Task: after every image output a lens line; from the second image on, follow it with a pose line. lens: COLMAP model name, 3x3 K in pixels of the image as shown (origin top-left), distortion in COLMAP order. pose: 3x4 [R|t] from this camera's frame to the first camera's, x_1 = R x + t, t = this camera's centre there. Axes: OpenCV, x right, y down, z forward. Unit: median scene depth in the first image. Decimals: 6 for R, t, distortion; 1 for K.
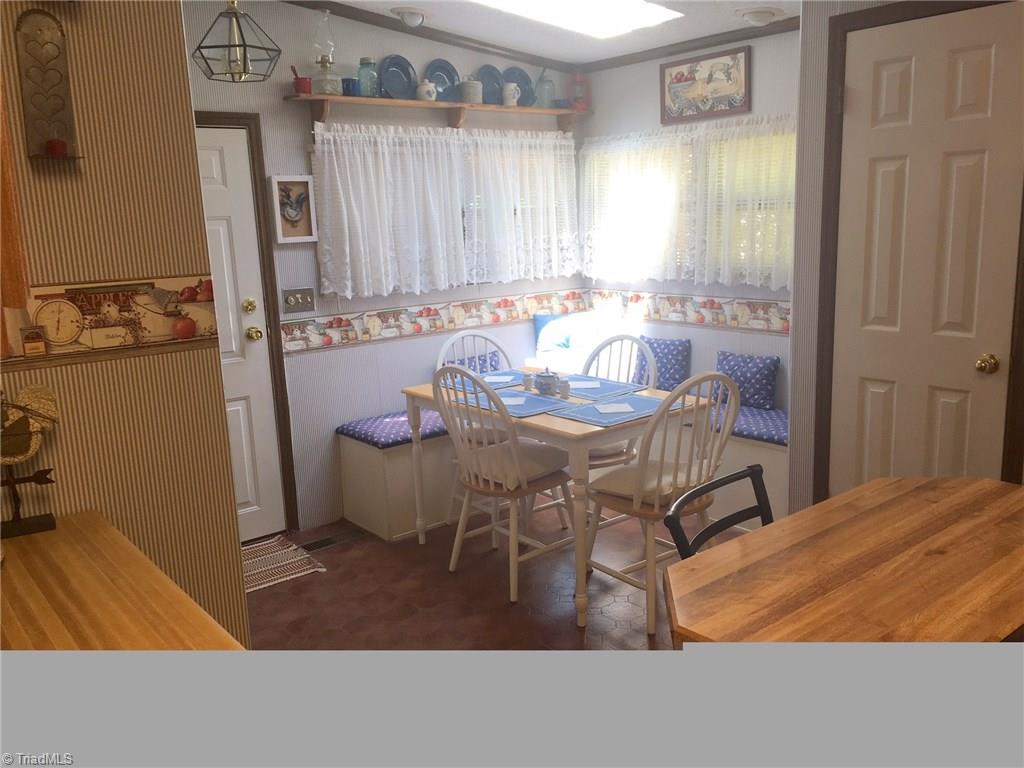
lens RADIAL K [[867.6, 0, 514.2], [0, 867.6, 386.3], [0, 0, 1]] dist [0.052201, 0.000201]
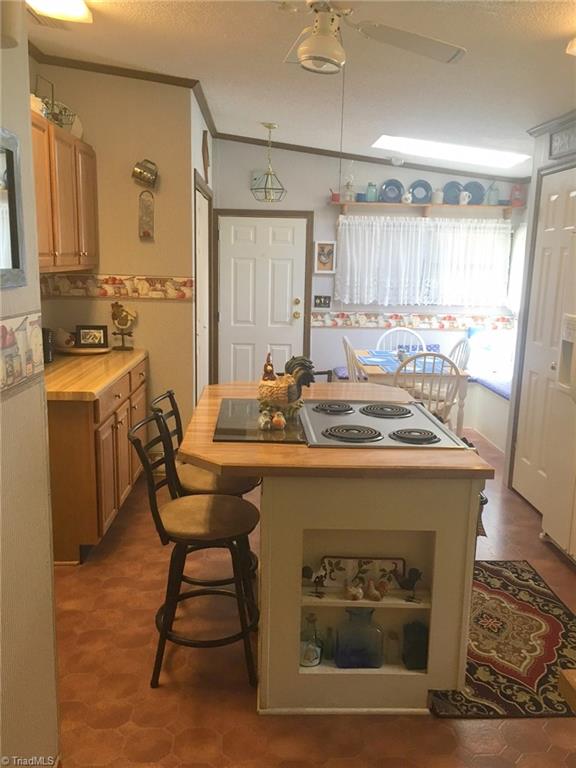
lens RADIAL K [[650.7, 0, 286.1], [0, 650.7, 382.5], [0, 0, 1]] dist [0.052201, 0.000201]
pose [[0.798052, 0.170287, -0.578028, 0.594407], [-0.173863, 0.983515, 0.049700, 0.025590], [0.576962, 0.060834, 0.814502, -0.273749]]
